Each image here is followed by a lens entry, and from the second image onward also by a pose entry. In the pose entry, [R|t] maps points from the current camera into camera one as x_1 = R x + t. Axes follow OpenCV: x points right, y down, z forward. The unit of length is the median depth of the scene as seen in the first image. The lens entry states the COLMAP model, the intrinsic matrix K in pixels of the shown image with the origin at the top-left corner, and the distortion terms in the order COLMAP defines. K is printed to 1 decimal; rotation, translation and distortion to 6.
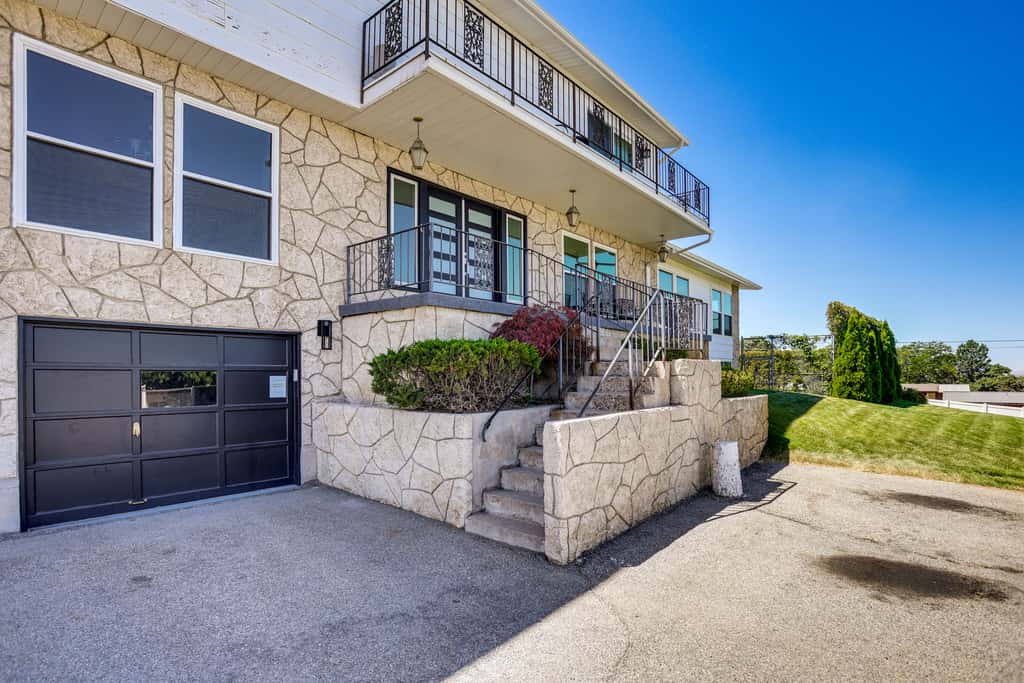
lens RADIAL K [[504.7, 0, 515.5], [0, 504.7, 370.3], [0, 0, 1]] dist [-0.064832, 0.026362]
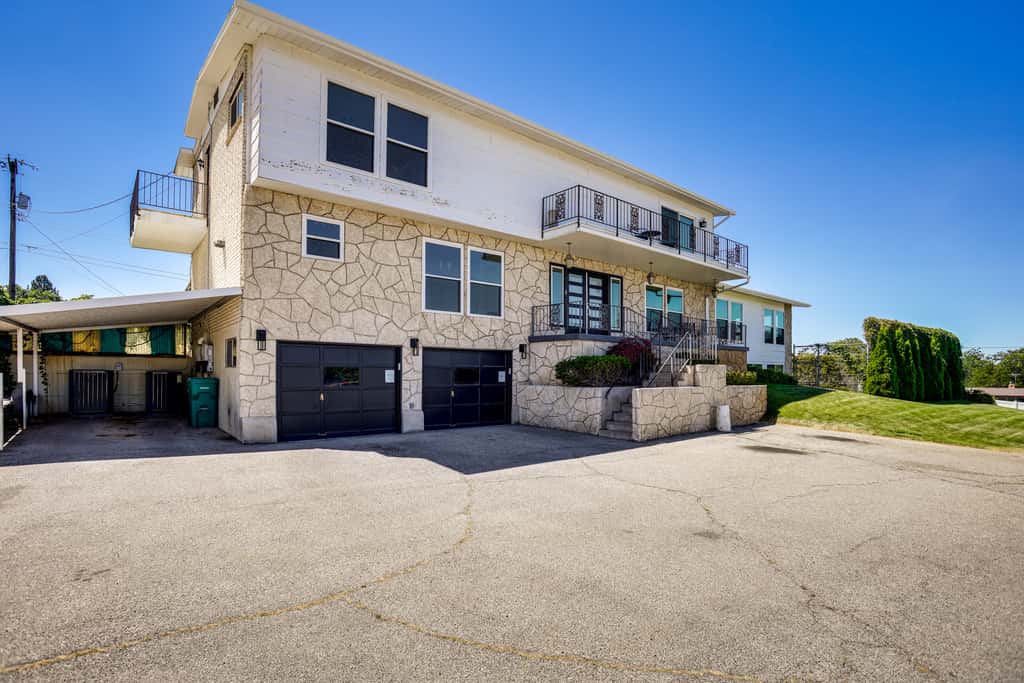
lens RADIAL K [[504.7, 0, 515.5], [0, 504.7, 370.3], [0, 0, 1]] dist [-0.064832, 0.026362]
pose [[0.984837, 0.006521, -0.173362, -0.057562], [-0.006849, 0.999976, -0.001295, 0.008880], [0.173350, 0.002463, 0.984857, -1.075684]]
